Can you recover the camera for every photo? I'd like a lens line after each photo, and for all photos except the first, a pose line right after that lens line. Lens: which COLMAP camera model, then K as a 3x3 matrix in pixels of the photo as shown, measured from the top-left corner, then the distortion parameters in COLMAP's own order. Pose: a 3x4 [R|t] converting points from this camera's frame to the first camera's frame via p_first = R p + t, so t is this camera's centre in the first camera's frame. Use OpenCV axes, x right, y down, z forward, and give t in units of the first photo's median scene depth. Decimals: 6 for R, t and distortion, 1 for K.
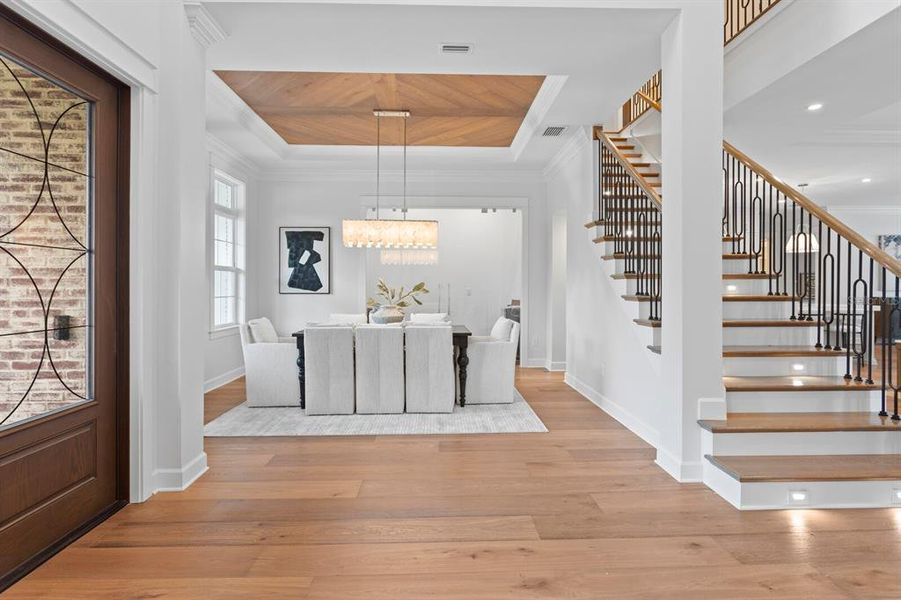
lens RADIAL K [[455.7, 0, 449.7], [0, 455.7, 286.0], [0, 0, 1]] dist [-0.002211, 0.000146]
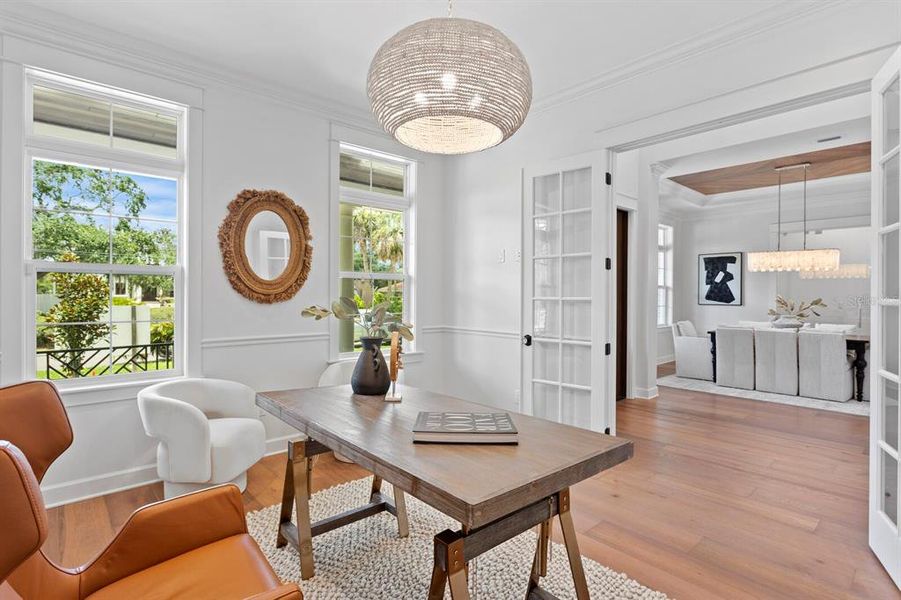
lens RADIAL K [[455.7, 0, 446.4], [0, 455.7, 295.3], [0, 0, 1]] dist [-0.002211, 0.000146]
pose [[0.650678, 0.004994, -0.759338, 0.208088], [-0.003179, 0.999988, 0.003852, -0.016973], [0.759347, -0.000092, 0.650685, -0.563325]]
